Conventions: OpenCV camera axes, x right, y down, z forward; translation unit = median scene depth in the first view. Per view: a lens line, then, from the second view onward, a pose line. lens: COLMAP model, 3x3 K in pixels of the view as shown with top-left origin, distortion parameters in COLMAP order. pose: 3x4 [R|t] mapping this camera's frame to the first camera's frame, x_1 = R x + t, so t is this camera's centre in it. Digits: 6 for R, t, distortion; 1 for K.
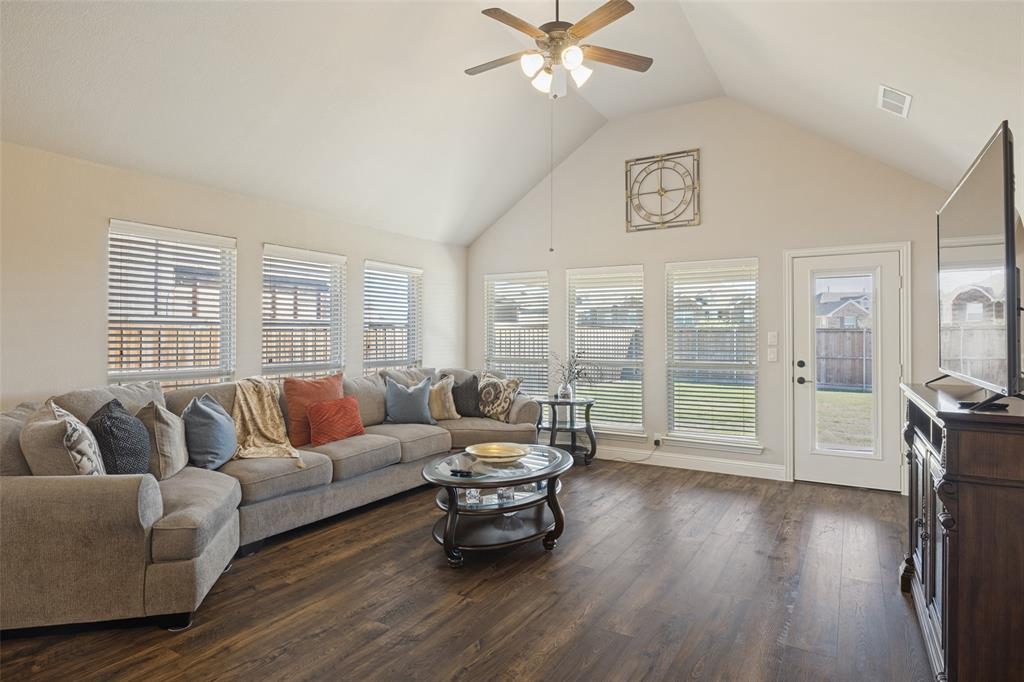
lens RADIAL K [[551.5, 0, 523.3], [0, 551.5, 333.8], [0, 0, 1]] dist [-0.003035, -0.000125]
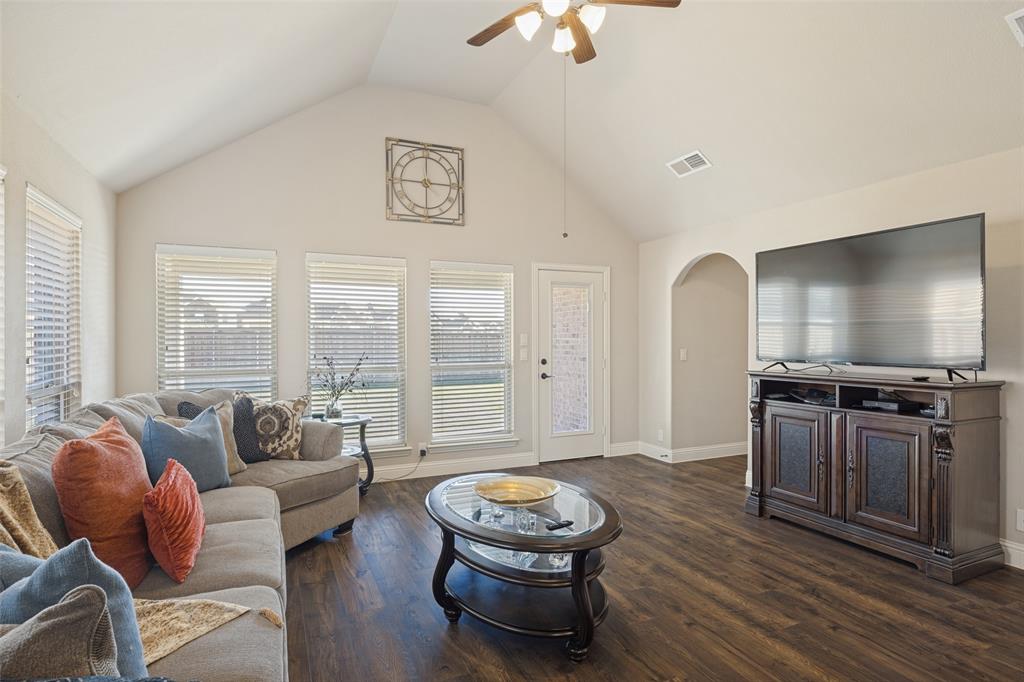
lens RADIAL K [[534.0, 0, 497.9], [0, 534.0, 340.2], [0, 0, 1]] dist [-0.001980, -0.000159]
pose [[0.588099, -0.005309, 0.808772, -0.421953], [-0.000987, 0.999973, 0.007282, 0.000957], [-0.808789, -0.005081, 0.588077, 0.382373]]
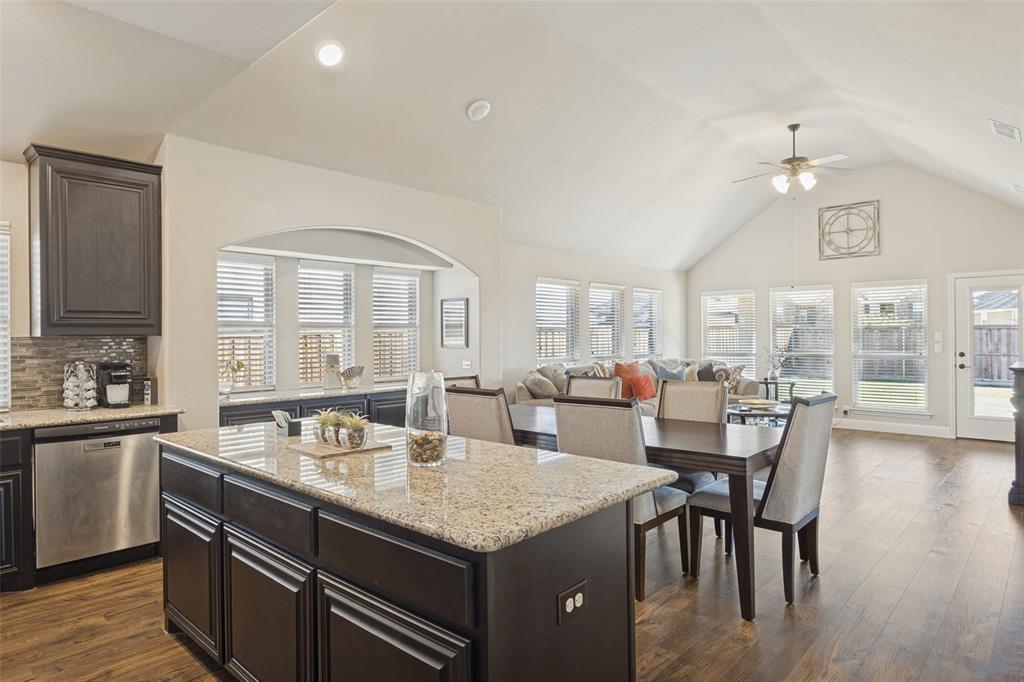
lens RADIAL K [[590.8, 0, 512.0], [0, 590.8, 341.0], [0, 0, 1]] dist [0.001756, 0.000077]
pose [[0.976867, -0.007708, -0.213708, -0.266501], [0.010070, 0.999900, 0.009965, -0.005593], [0.213610, -0.011886, 0.976847, -0.651530]]
